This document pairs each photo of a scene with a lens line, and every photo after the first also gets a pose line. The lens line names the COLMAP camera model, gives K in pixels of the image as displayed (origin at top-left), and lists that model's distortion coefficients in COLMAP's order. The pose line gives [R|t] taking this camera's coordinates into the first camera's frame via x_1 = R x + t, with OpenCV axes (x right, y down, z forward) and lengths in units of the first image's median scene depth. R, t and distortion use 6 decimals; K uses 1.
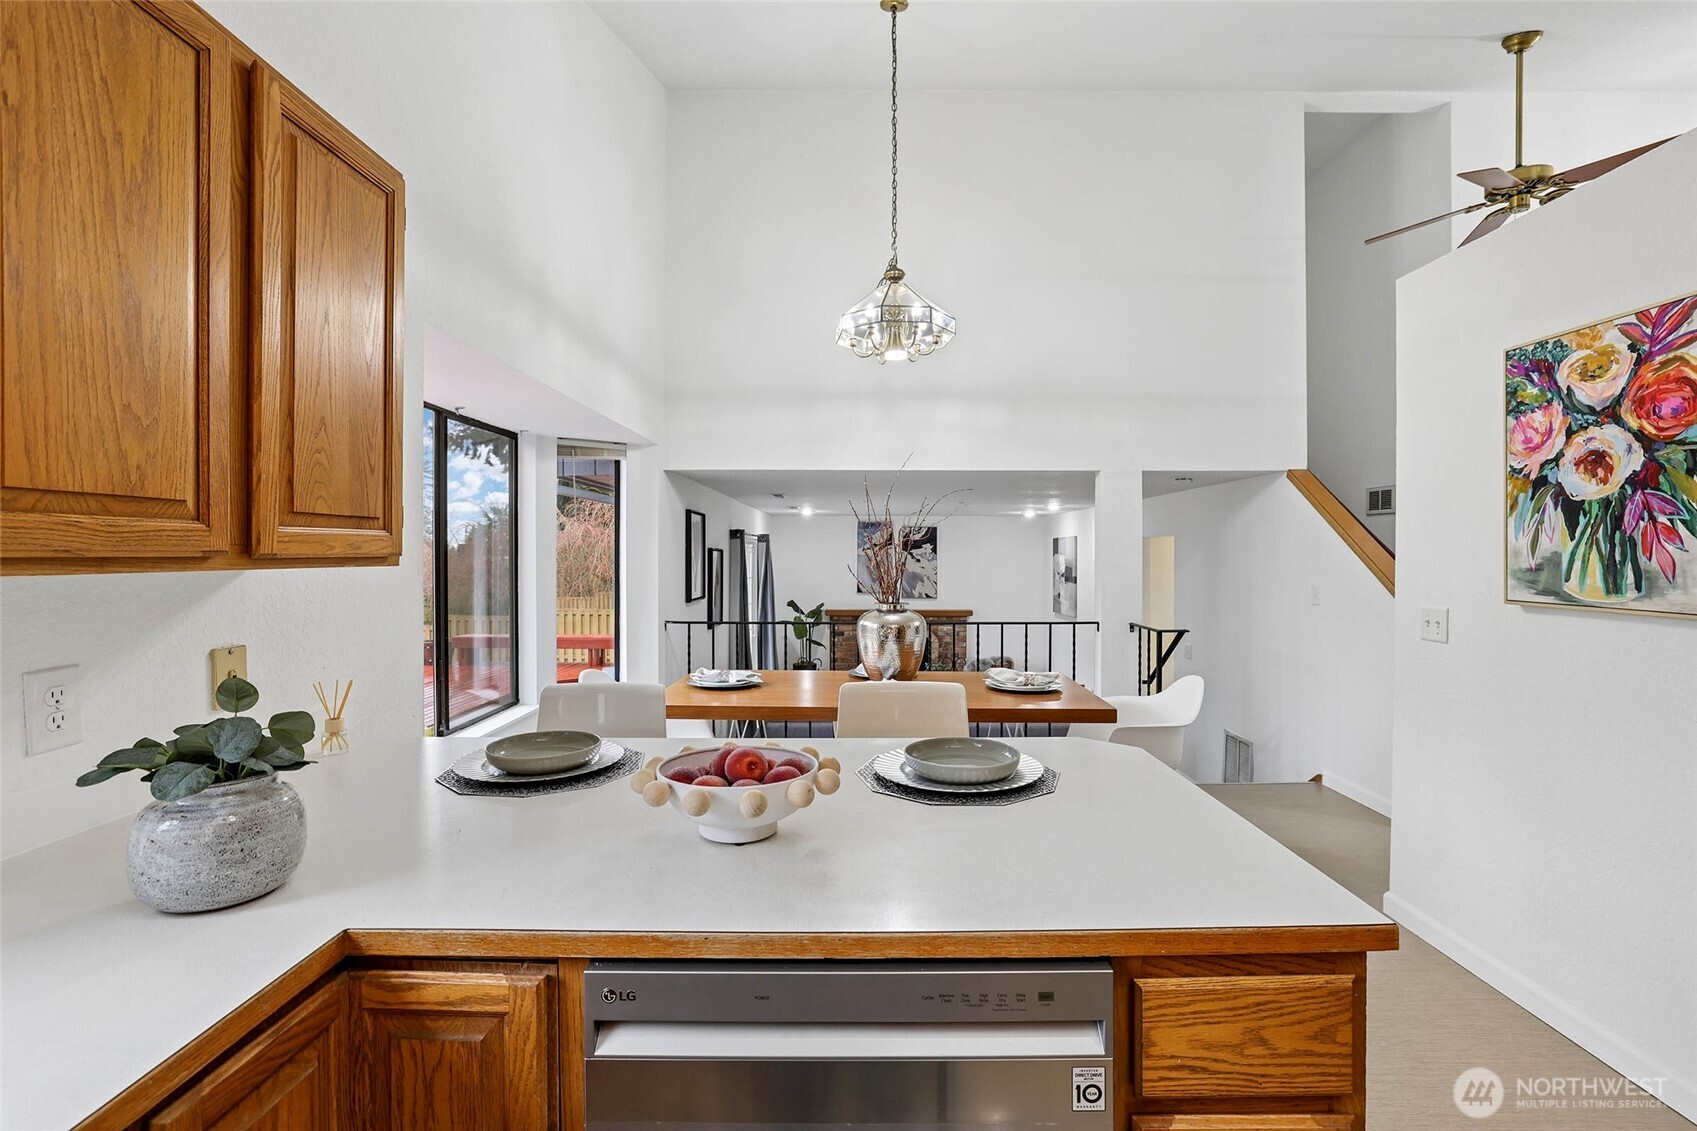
lens RADIAL K [[765.4, 0, 859.1], [0, 765.4, 557.4], [0, 0, 1]] dist [-0.021491, 0.003454]
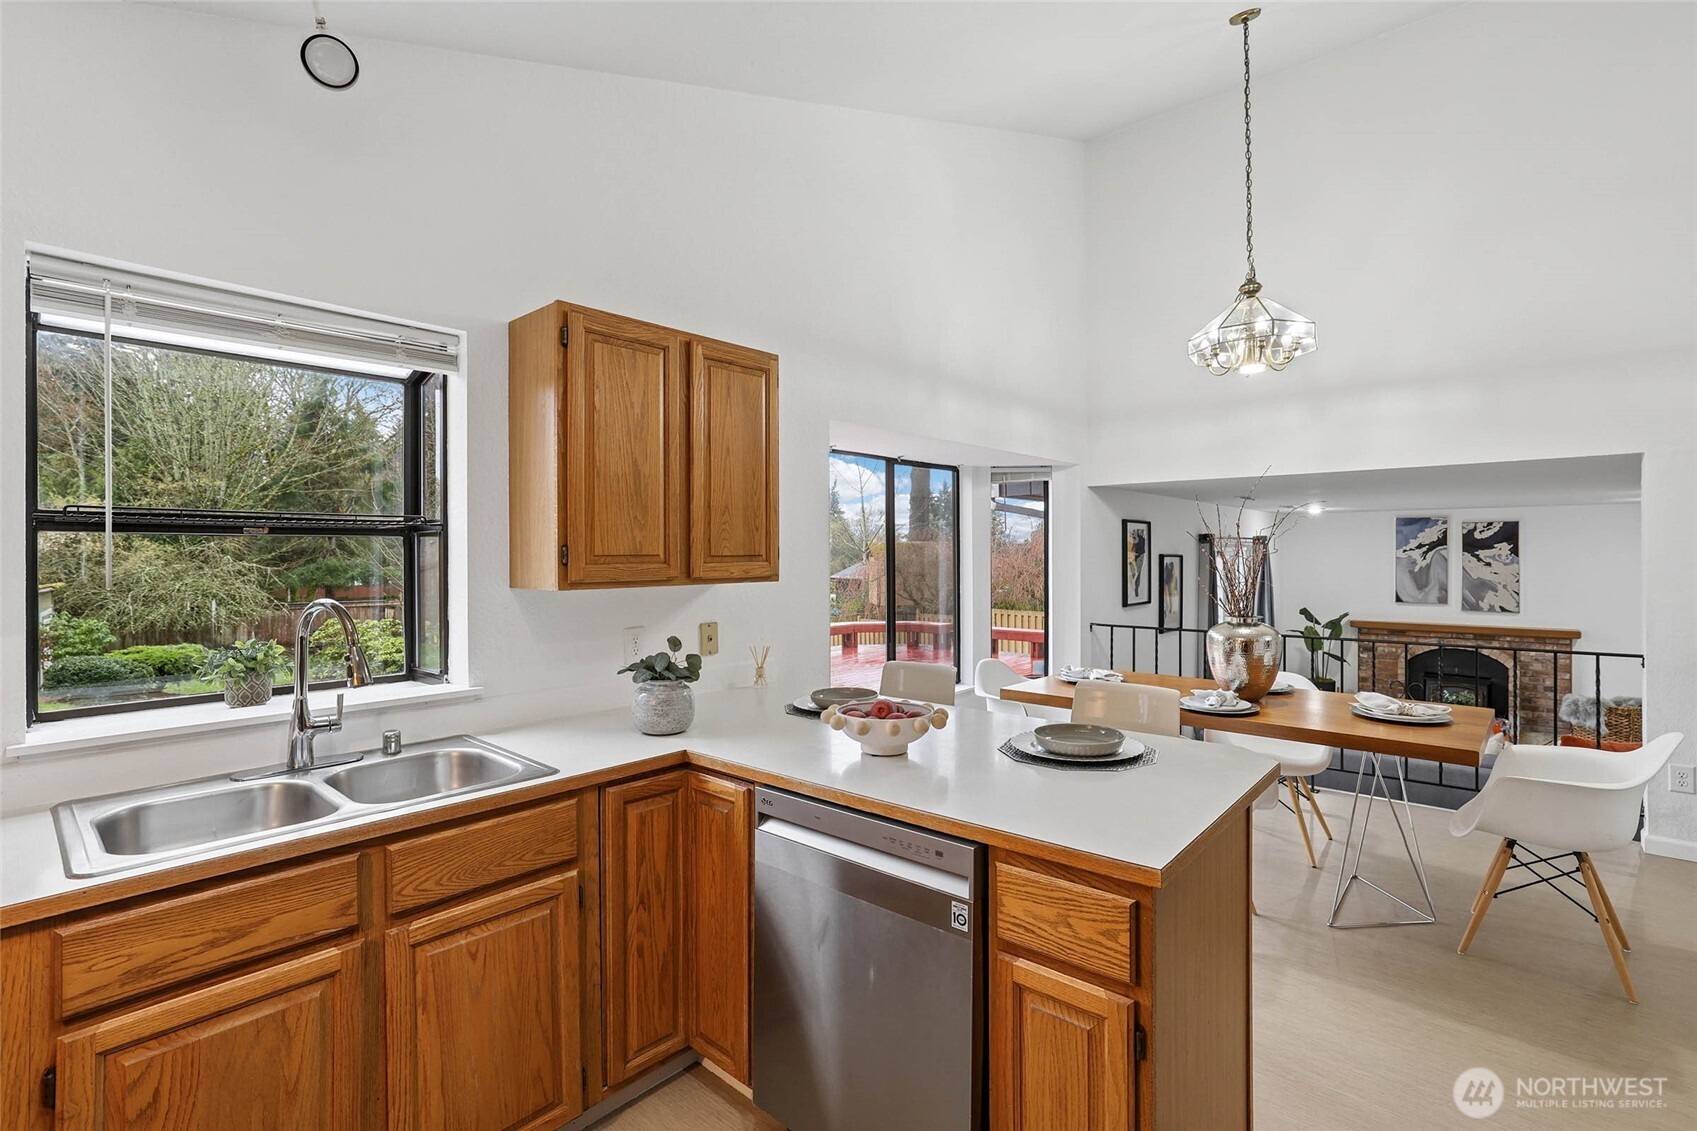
lens RADIAL K [[765.4, 0, 839.6], [0, 765.4, 558.3], [0, 0, 1]] dist [-0.021491, 0.003454]
pose [[0.752716, -0.000735, -0.658345, 0.307683], [0.003000, 0.999993, 0.002314, -0.021374], [0.658339, -0.003717, 0.752713, -0.107786]]
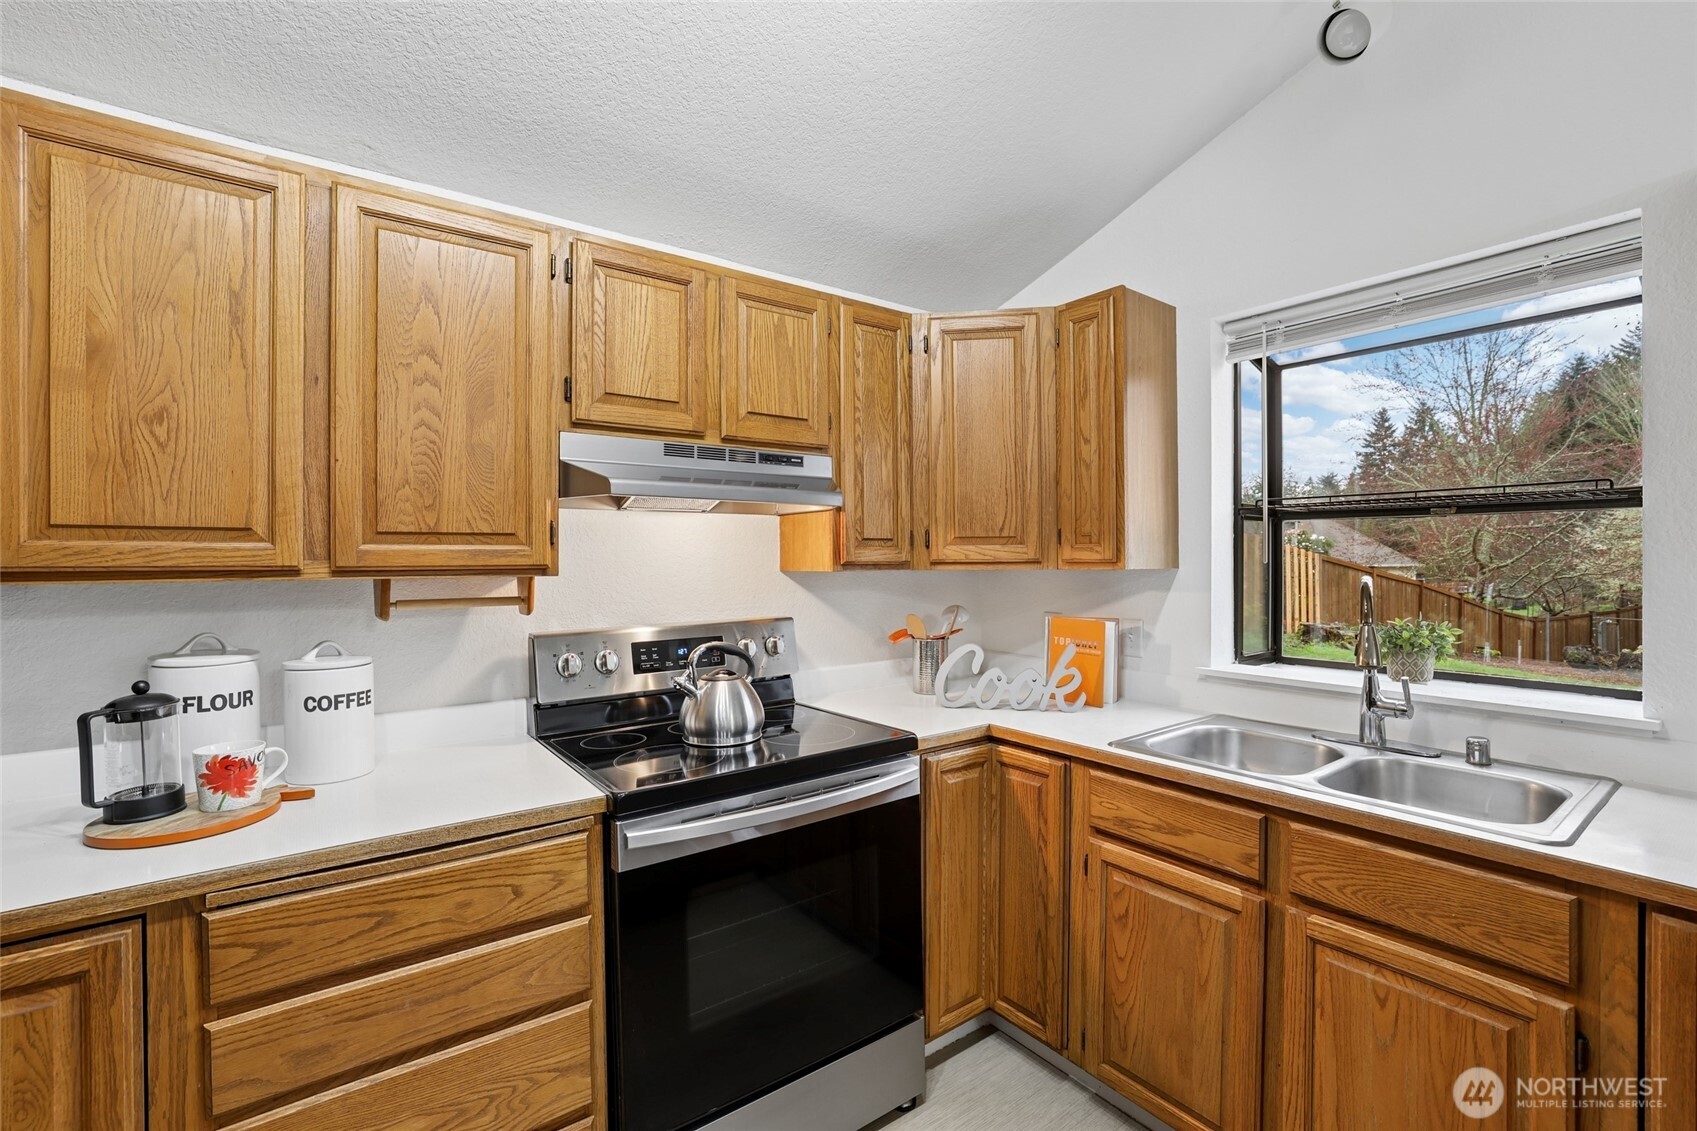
lens RADIAL K [[737.1, 0, 854.3], [0, 737.1, 560.7], [0, 0, 1]] dist [-0.019326, 0.005880]
pose [[-0.794493, 0.004165, -0.607259, 0.276371], [0.004836, 0.999988, 0.000531, -0.006294], [0.607254, -0.002514, -0.794504, 0.239366]]
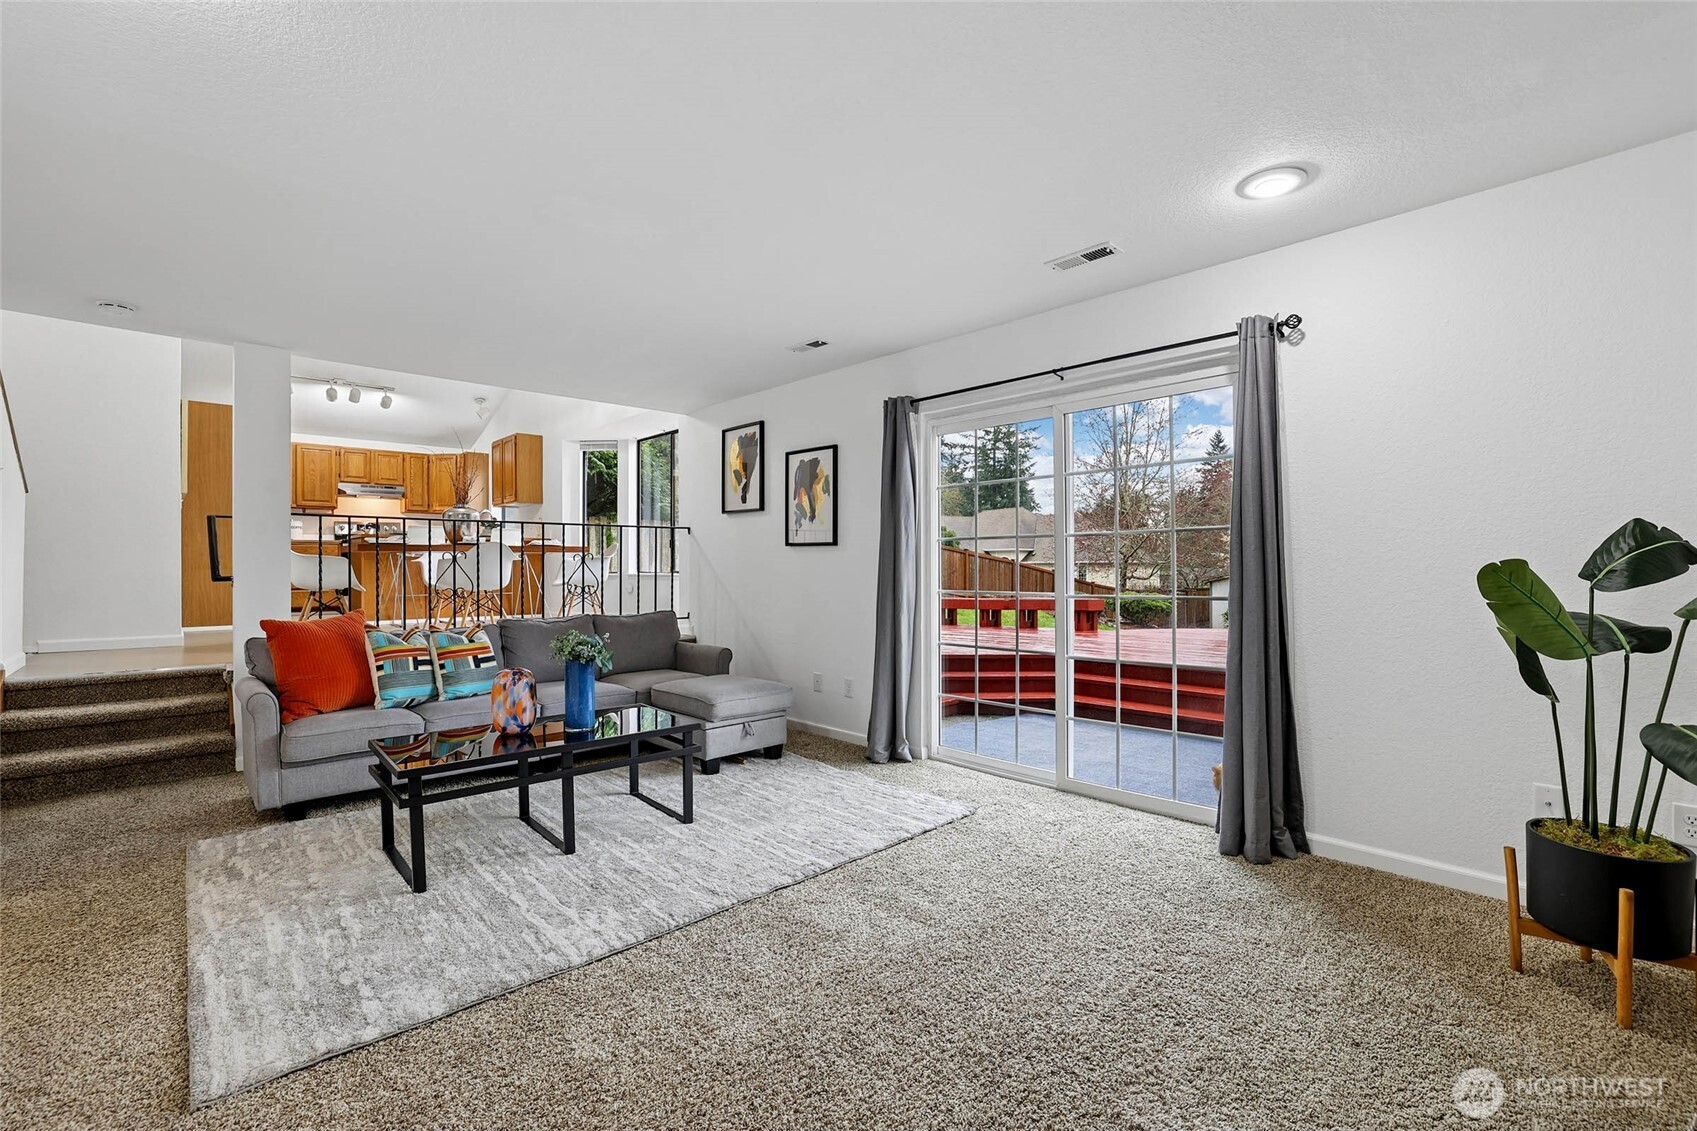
lens RADIAL K [[737.1, 0, 839.0], [0, 737.1, 564.3], [0, 0, 1]] dist [-0.019326, 0.005880]
pose [[-0.740087, -0.002194, -0.672508, 0.593029], [0.003612, 0.999967, -0.007238, 0.242800], [0.672501, -0.007786, -0.740055, 3.083857]]
